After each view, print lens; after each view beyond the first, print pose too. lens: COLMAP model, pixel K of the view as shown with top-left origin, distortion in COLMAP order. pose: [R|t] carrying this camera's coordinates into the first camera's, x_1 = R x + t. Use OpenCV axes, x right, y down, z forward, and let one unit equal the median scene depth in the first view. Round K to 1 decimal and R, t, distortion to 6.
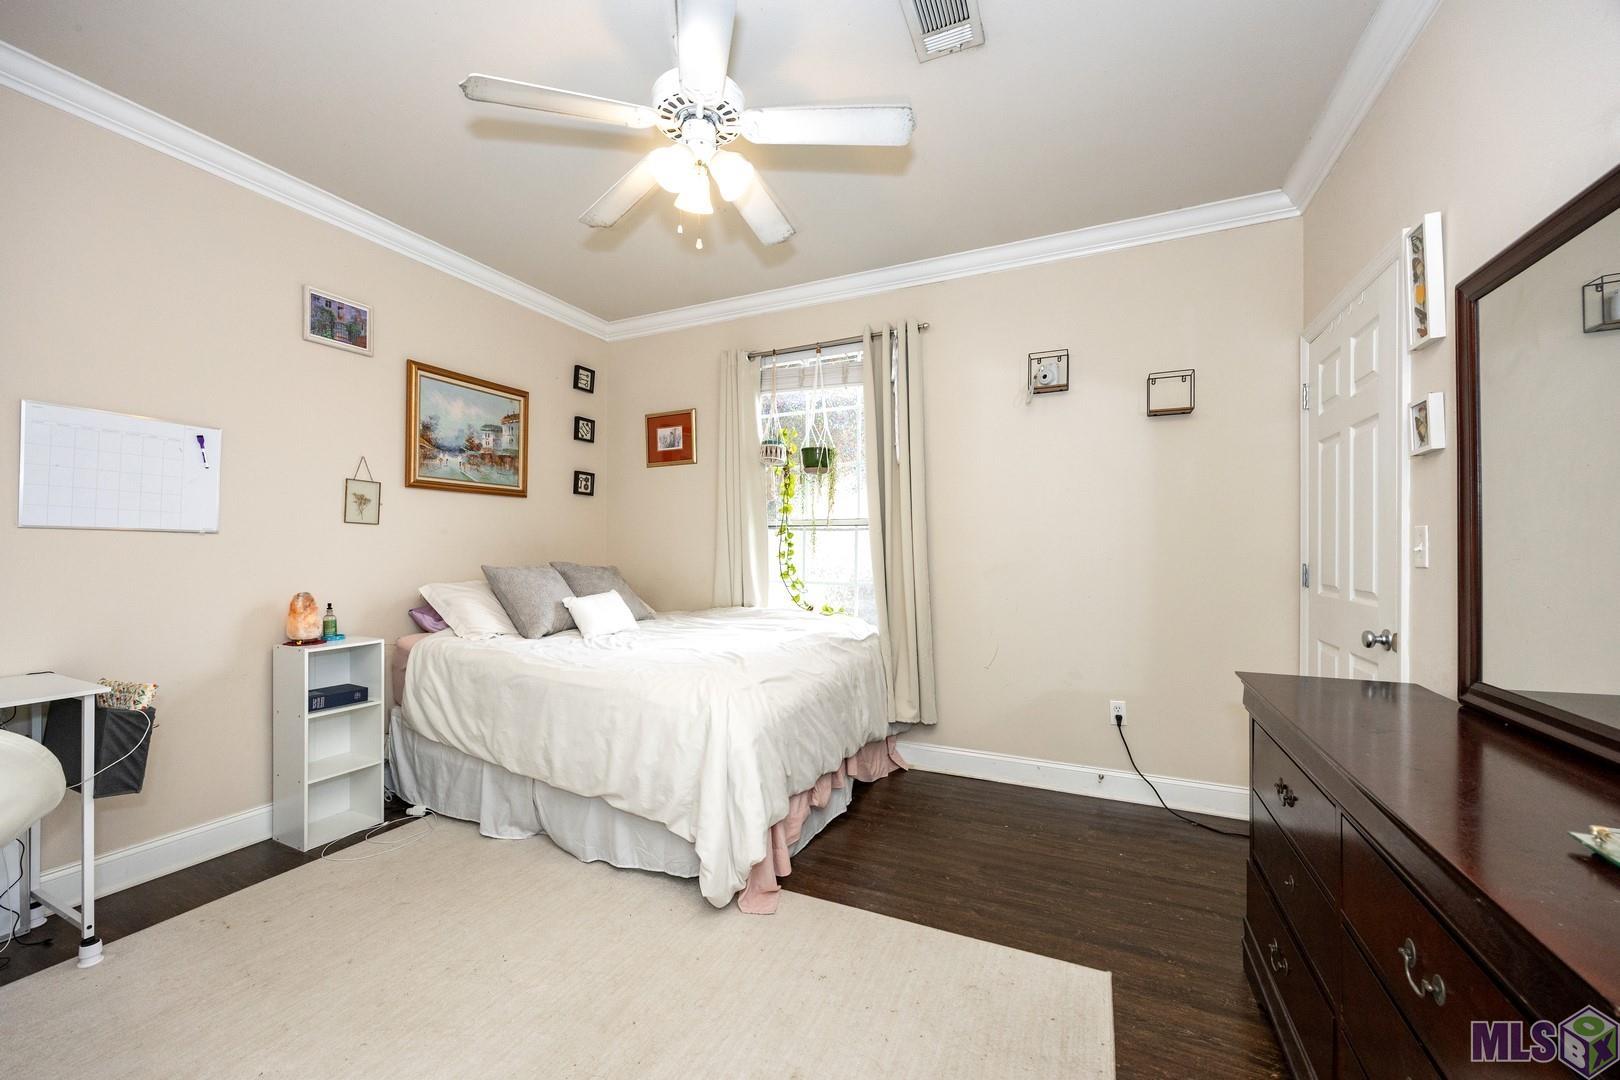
lens RADIAL K [[649.1, 0, 820.6], [0, 649.1, 545.1], [0, 0, 1]] dist [-0.001999, 0.000098]
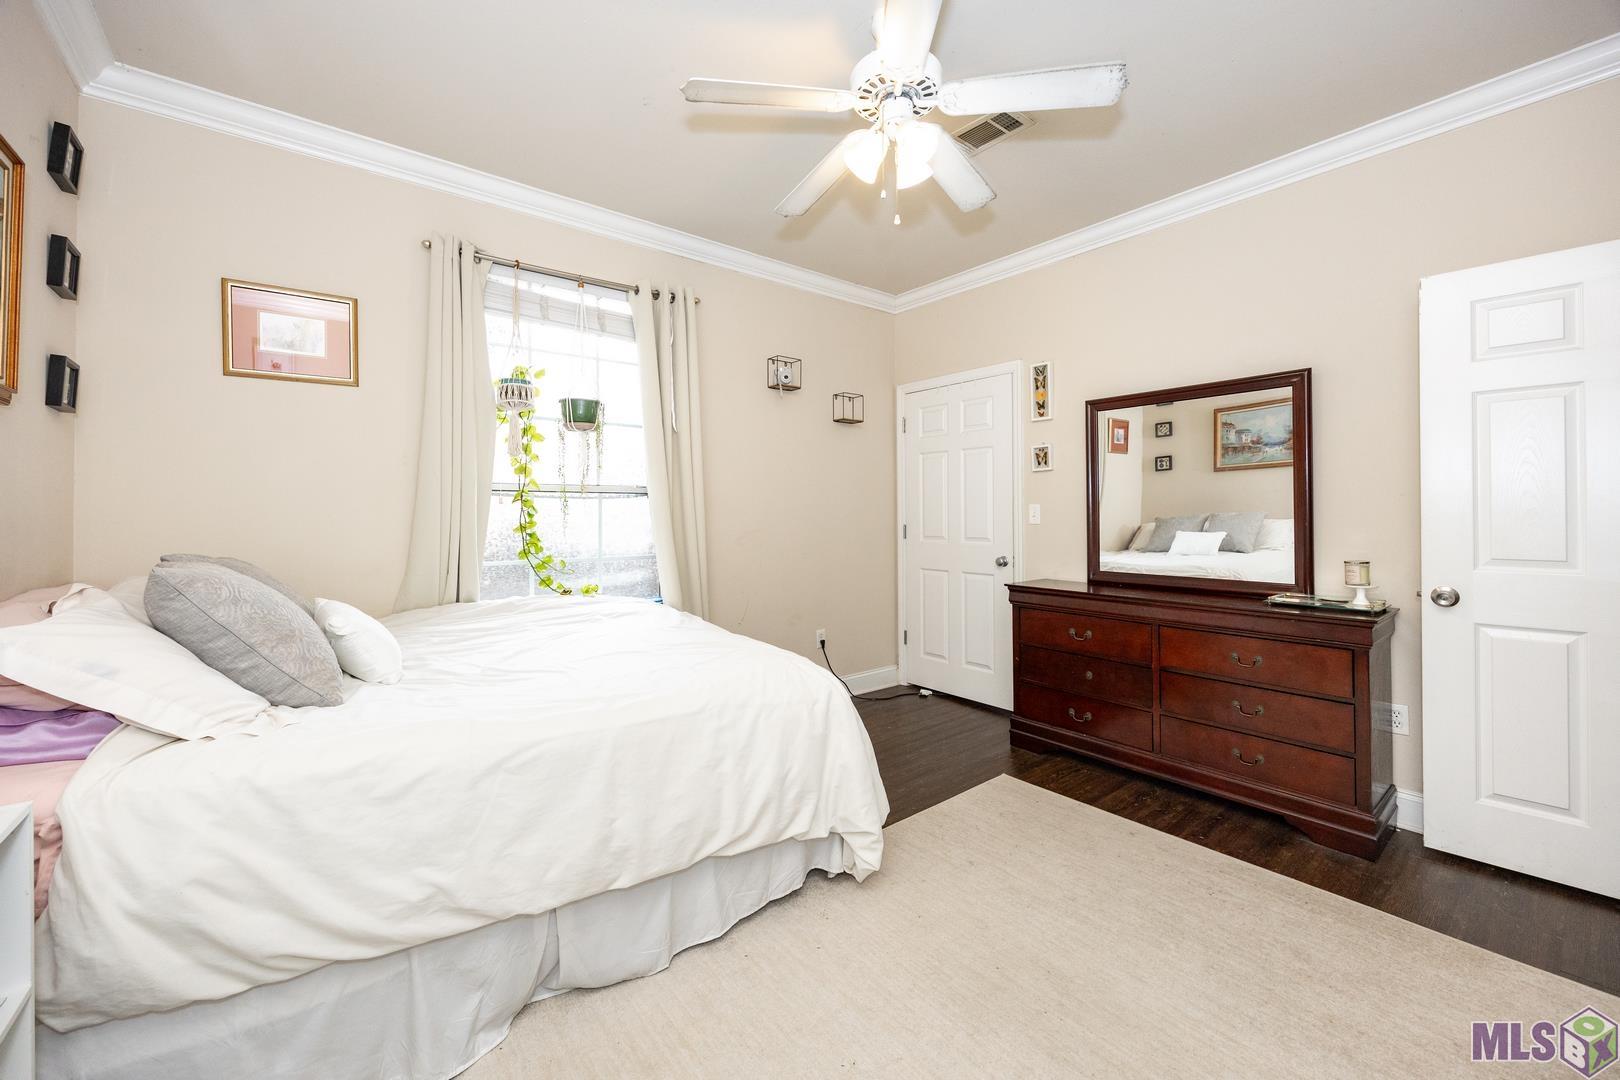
lens RADIAL K [[637.1, 0, 807.8], [0, 637.1, 507.2], [0, 0, 1]] dist [0.000008, 0.000156]
pose [[0.432461, 0.004716, 0.901640, -0.657139], [0.003370, 0.999971, -0.006847, -0.004270], [-0.901646, 0.005999, 0.432432, 0.400688]]
